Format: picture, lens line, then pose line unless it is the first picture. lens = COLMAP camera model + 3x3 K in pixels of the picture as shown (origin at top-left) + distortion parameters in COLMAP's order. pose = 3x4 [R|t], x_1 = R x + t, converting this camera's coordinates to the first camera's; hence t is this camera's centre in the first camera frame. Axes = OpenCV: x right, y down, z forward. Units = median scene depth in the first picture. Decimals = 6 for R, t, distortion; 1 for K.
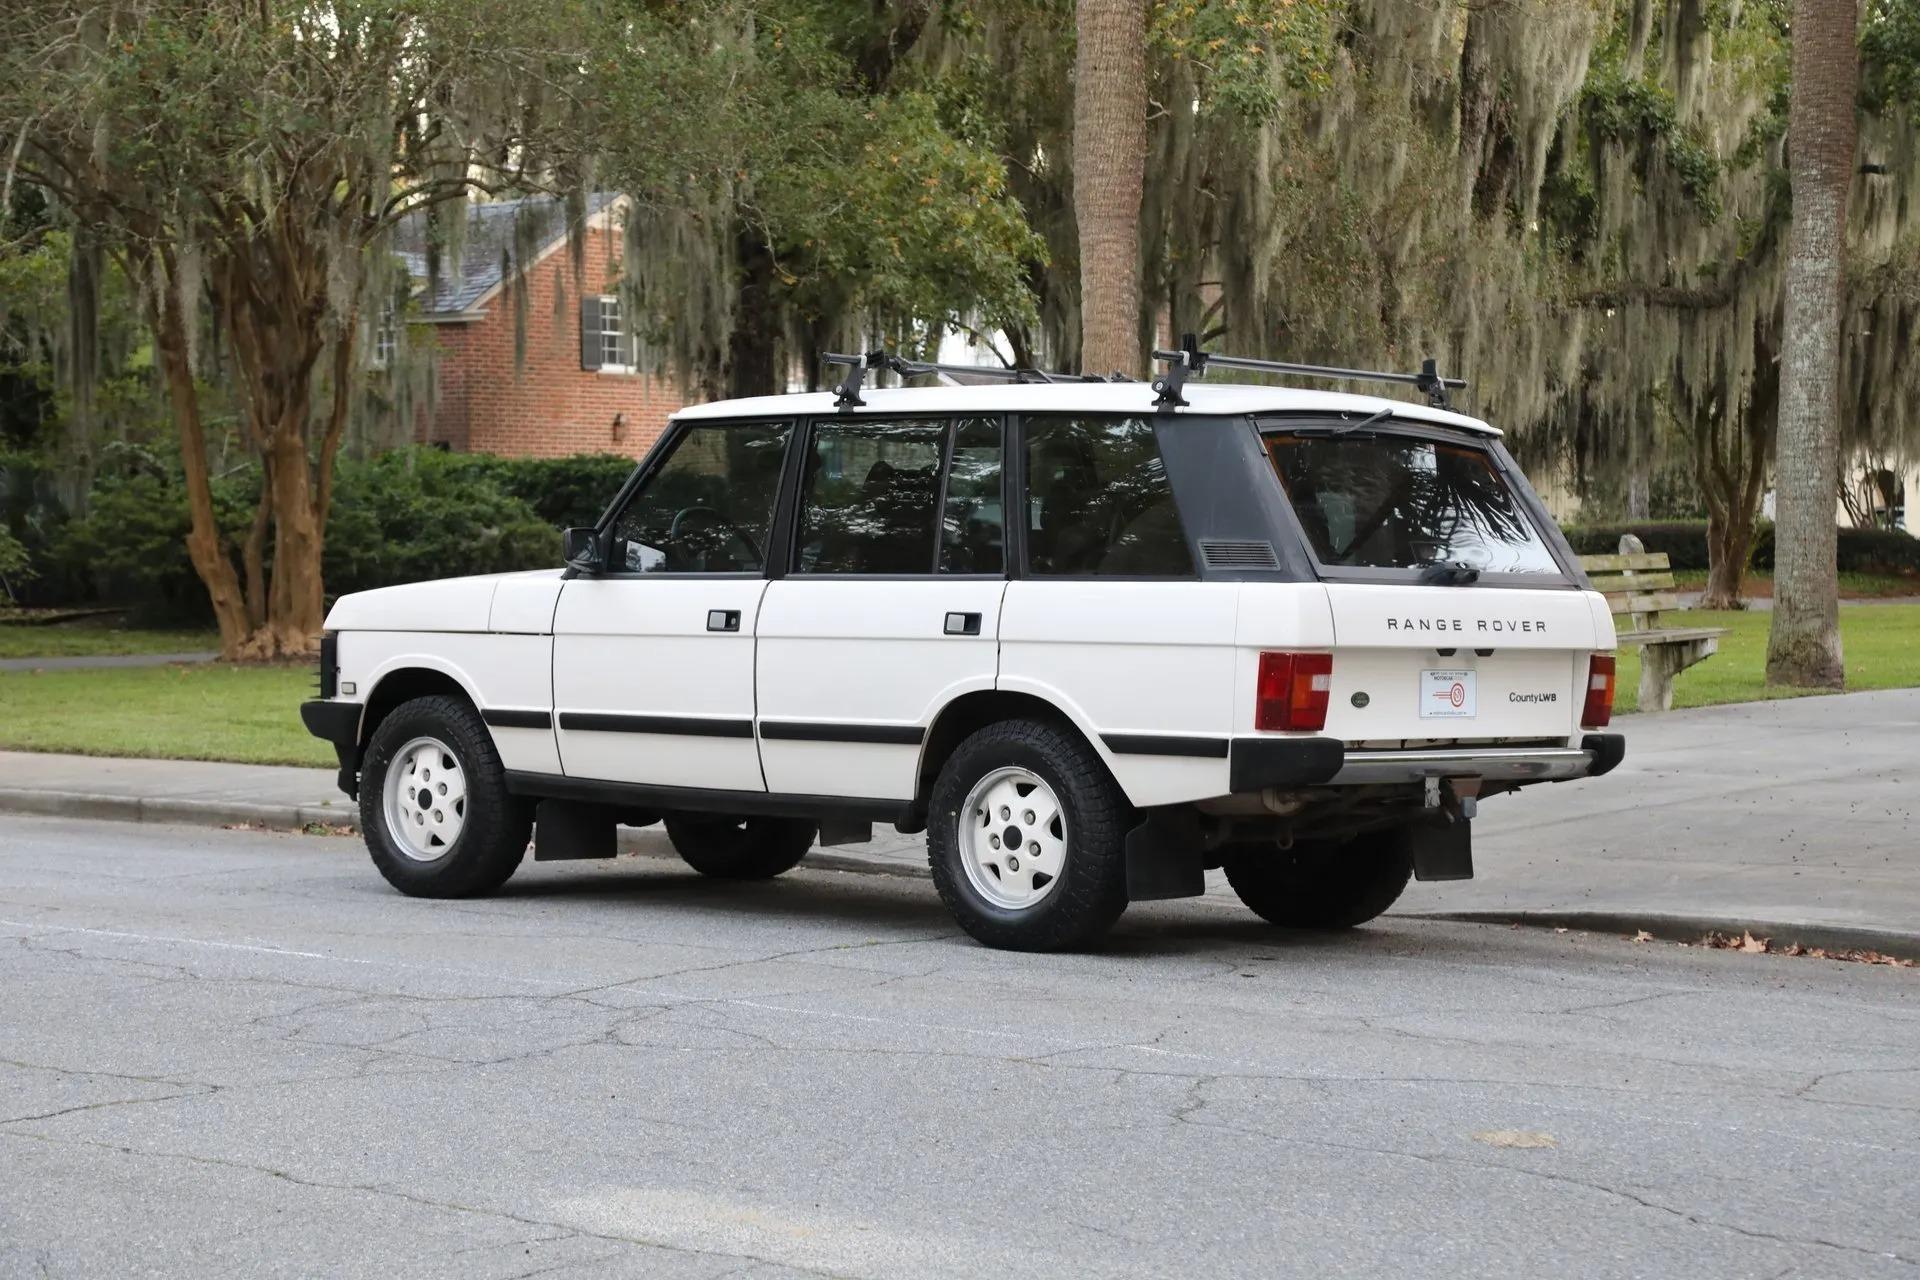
lens RADIAL K [[3843.1, 0, 926.8], [0, 3843.1, 653.6], [0, 0, 1]] dist [0.287820, 0.204423]
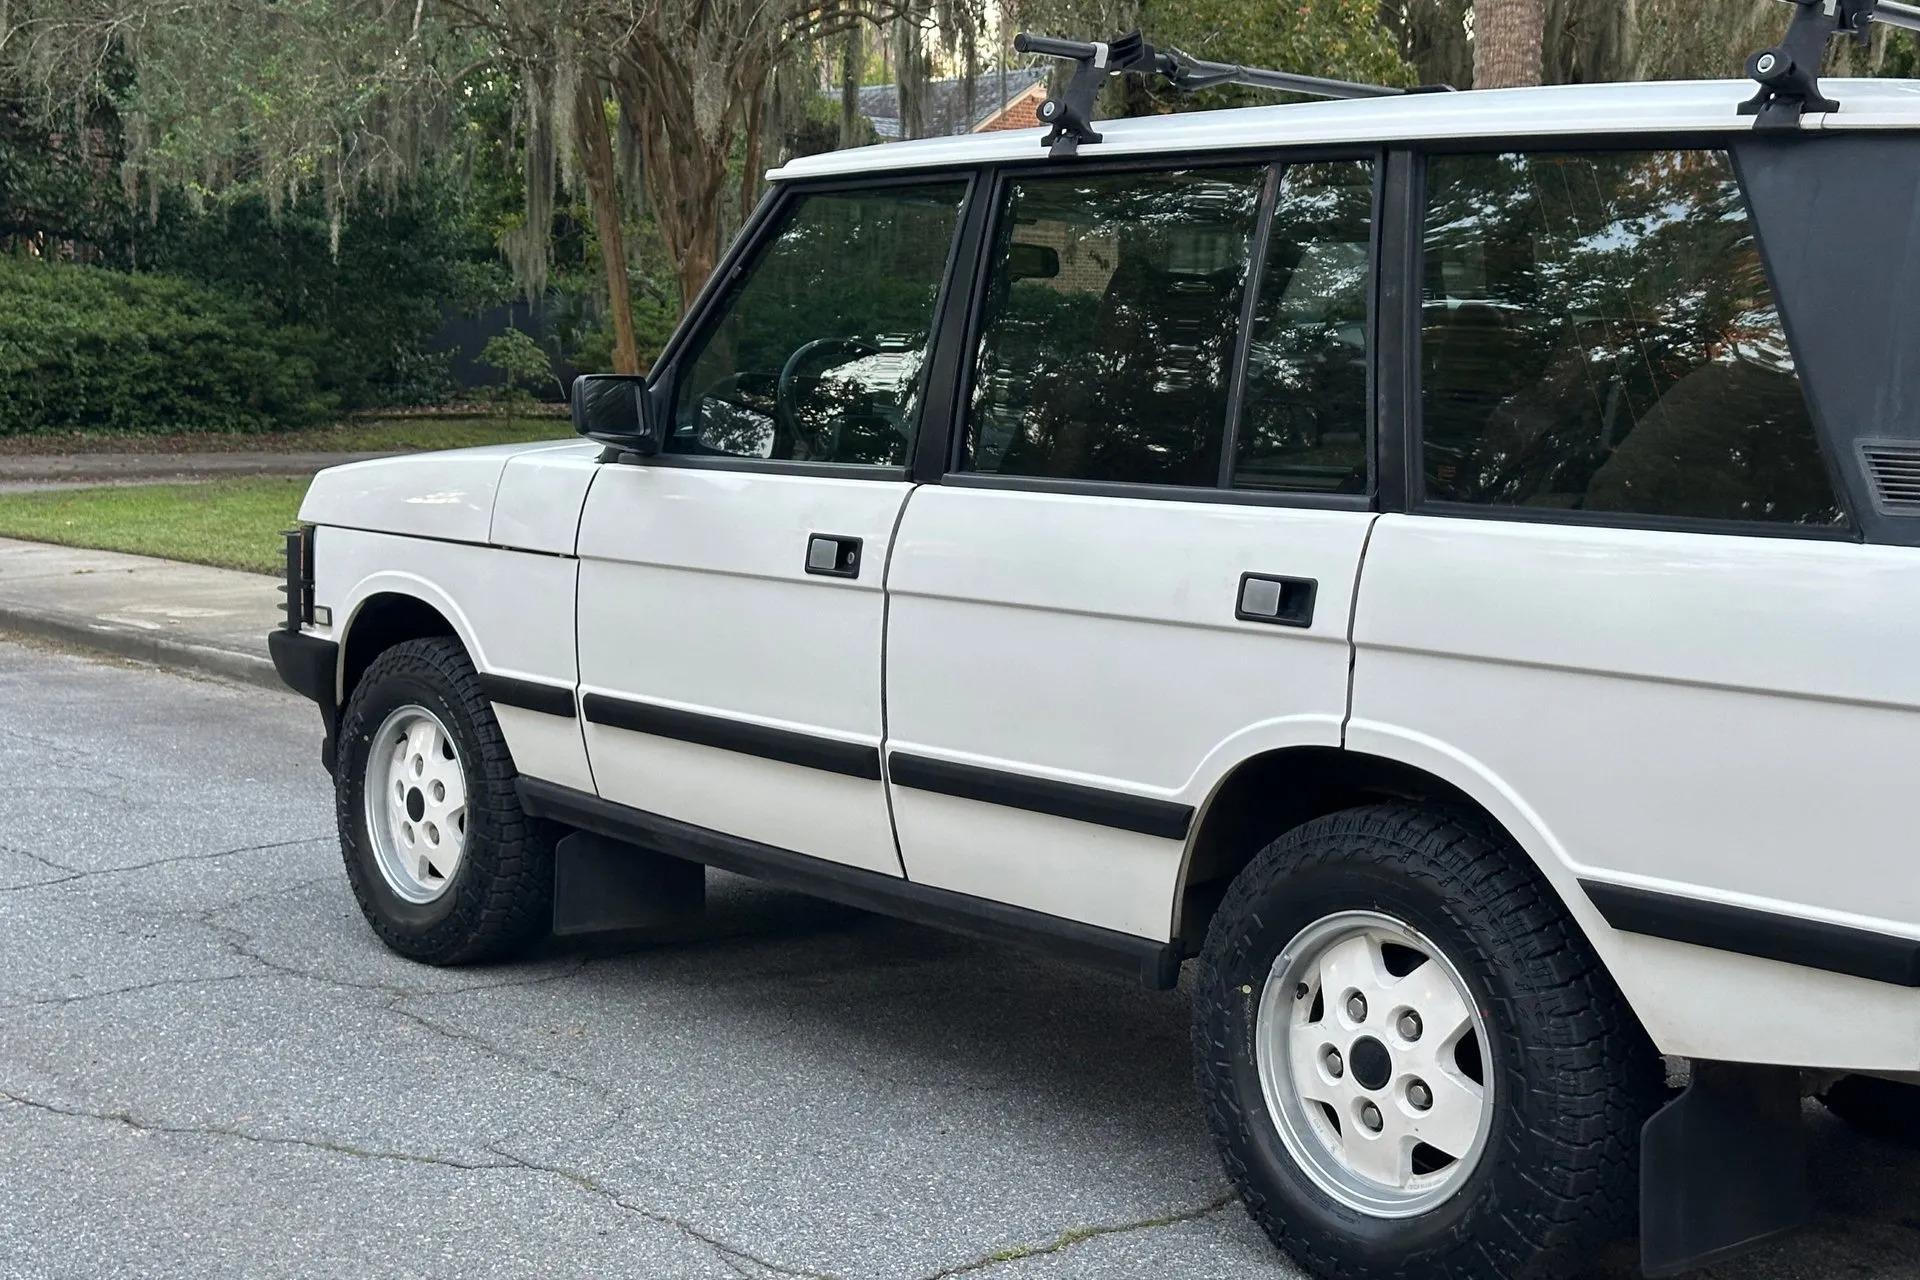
lens RADIAL K [[2685.5, 0, 953.9], [0, 2685.5, 668.5], [0, 0, 1]] dist [0.135240, -0.070711]
pose [[0.991531, 0.028704, -0.126656, 0.011144], [-0.017422, 0.995853, 0.089299, -0.025718], [0.128694, -0.086336, 0.987919, 0.609784]]
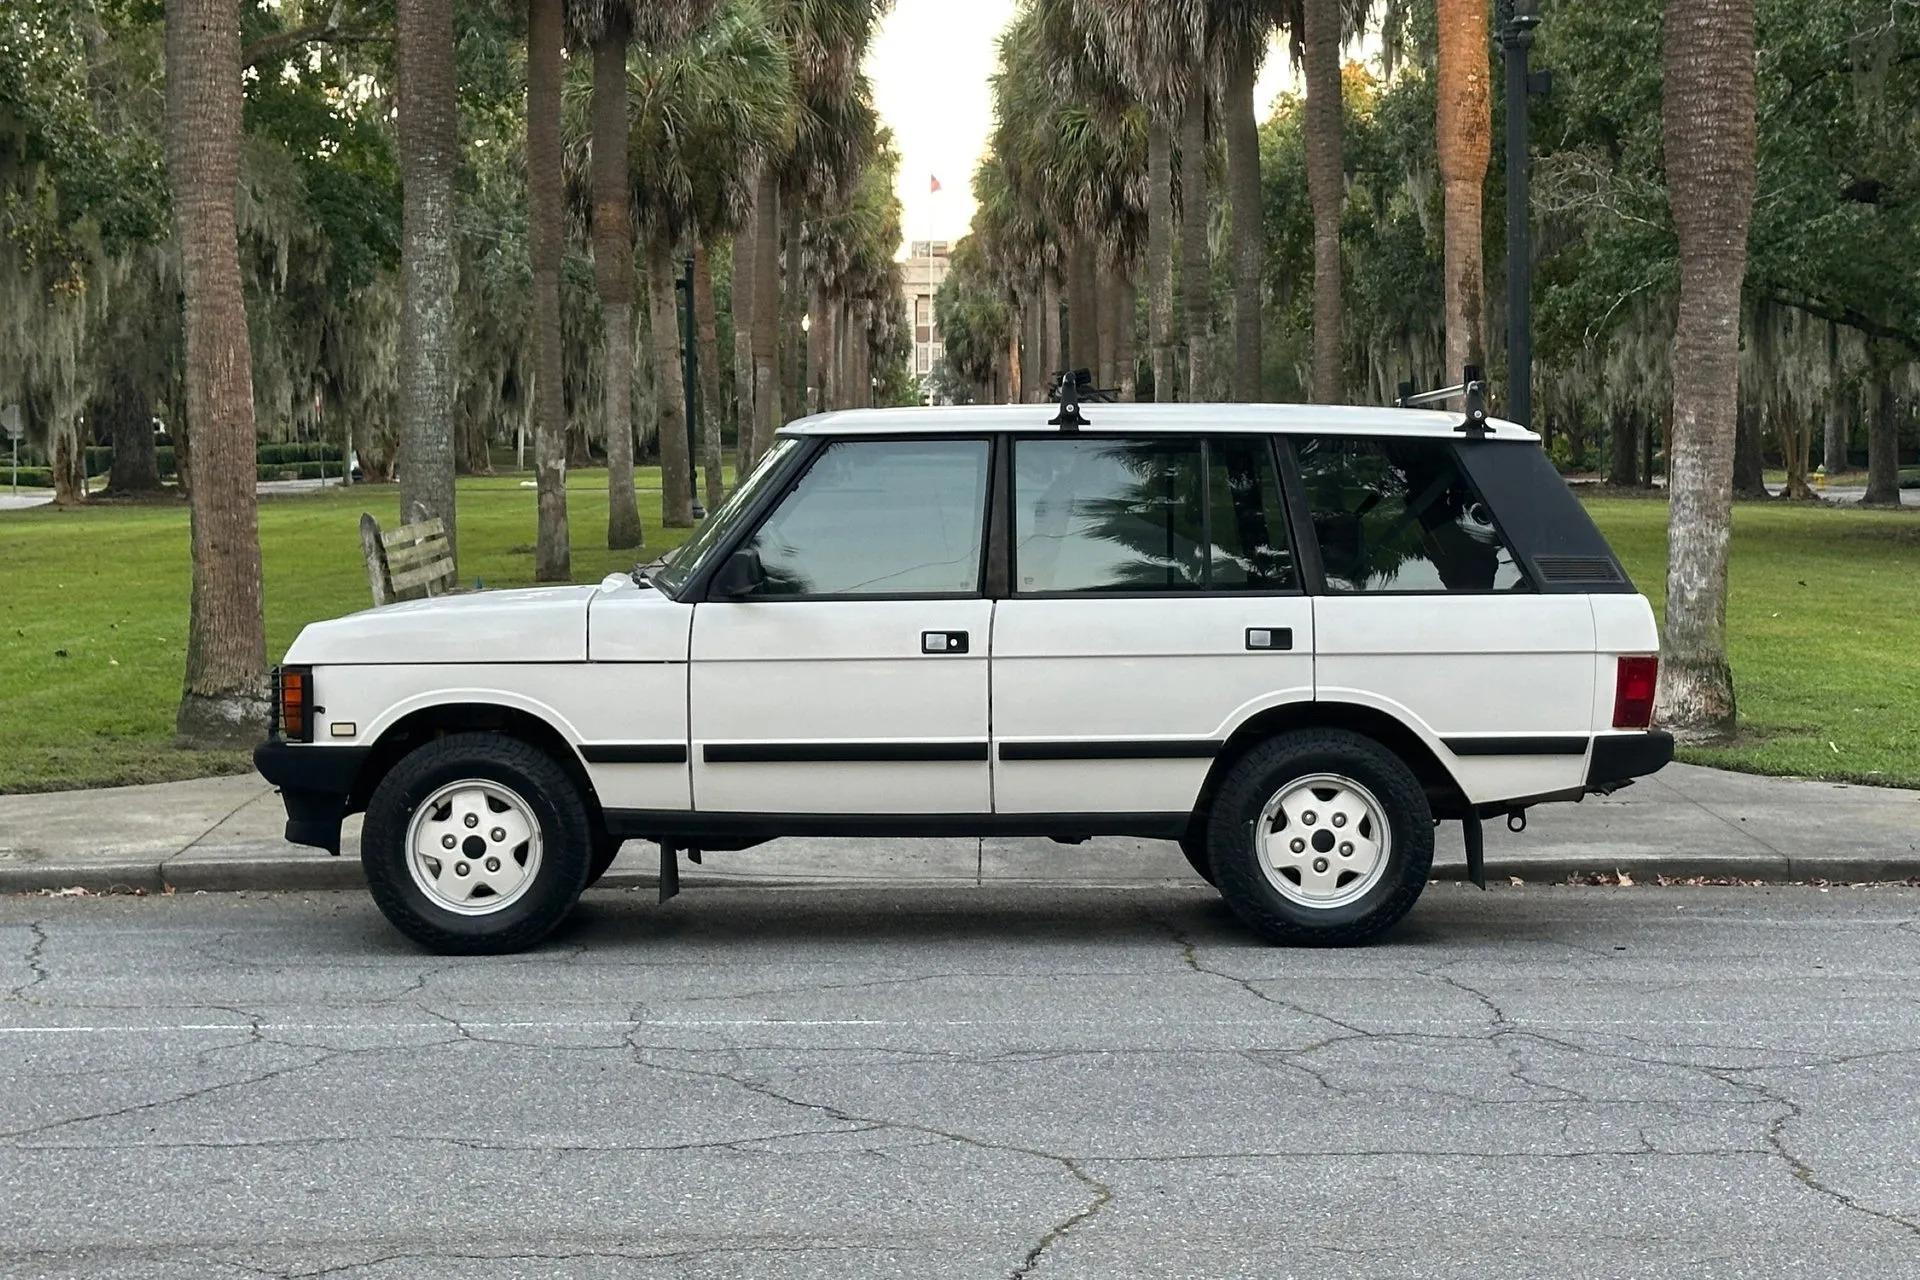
lens RADIAL K [[3619.5, 0, 960.0], [0, 3619.5, 640.0], [0, 0, 1]] dist [0.227692, -0.198132]
pose [[0.729561, -0.040993, 0.682686, -0.657619], [0.024430, 0.999127, 0.033887, -0.039032], [-0.683480, -0.008045, 0.729925, 0.311343]]
